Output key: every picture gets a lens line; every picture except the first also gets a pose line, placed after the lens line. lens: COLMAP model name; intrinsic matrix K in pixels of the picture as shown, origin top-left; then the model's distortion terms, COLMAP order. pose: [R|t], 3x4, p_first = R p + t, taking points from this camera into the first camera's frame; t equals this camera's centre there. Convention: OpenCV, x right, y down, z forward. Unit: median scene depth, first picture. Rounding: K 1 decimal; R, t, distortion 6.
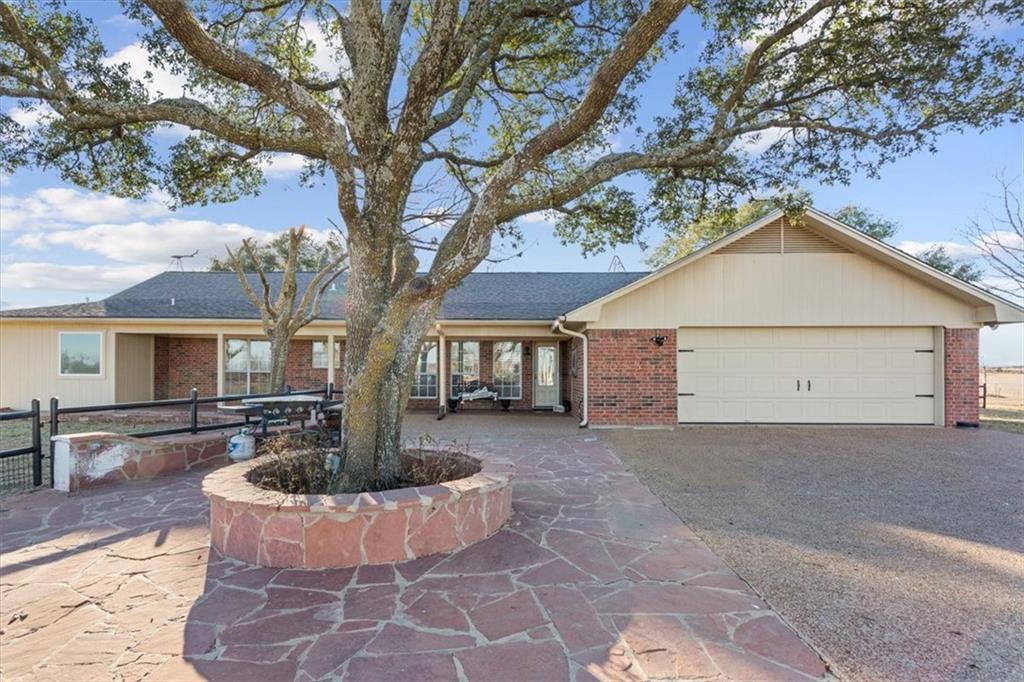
lens RADIAL K [[505.9, 0, 512.0], [0, 505.9, 361.5], [0, 0, 1]] dist [0.002654, 0.000383]
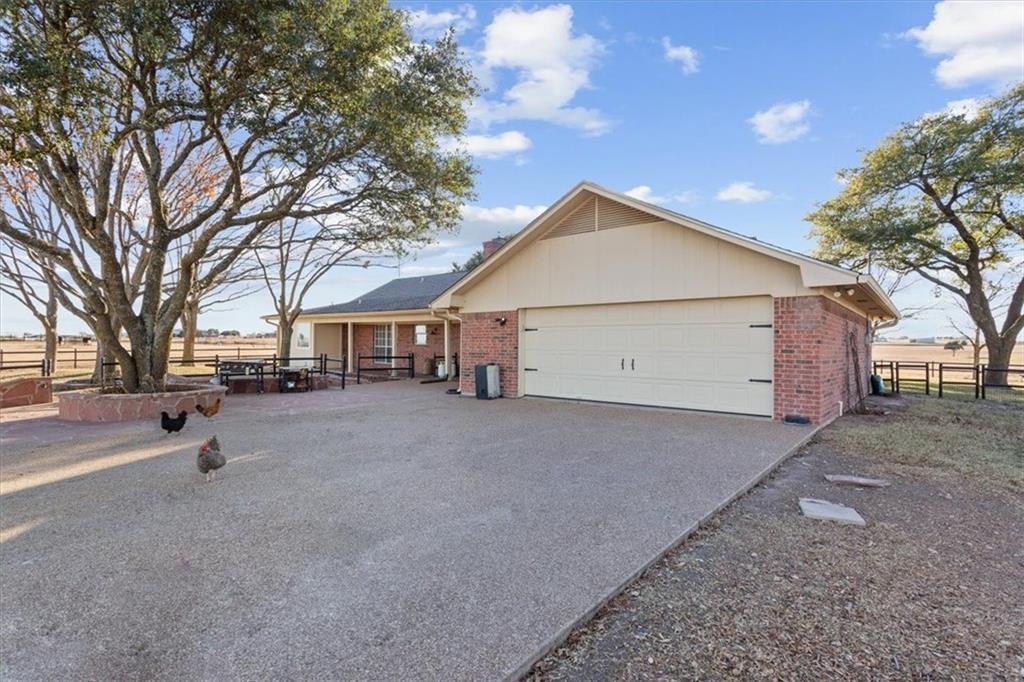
lens RADIAL K [[501.2, 0, 511.6], [0, 501.2, 334.0], [0, 0, 1]] dist [-0.001687, 0.000025]
pose [[0.790487, -0.009375, -0.612408, 0.995465], [0.003909, 0.999940, -0.010262, -0.000975], [0.612467, 0.005718, 0.790476, 0.117833]]
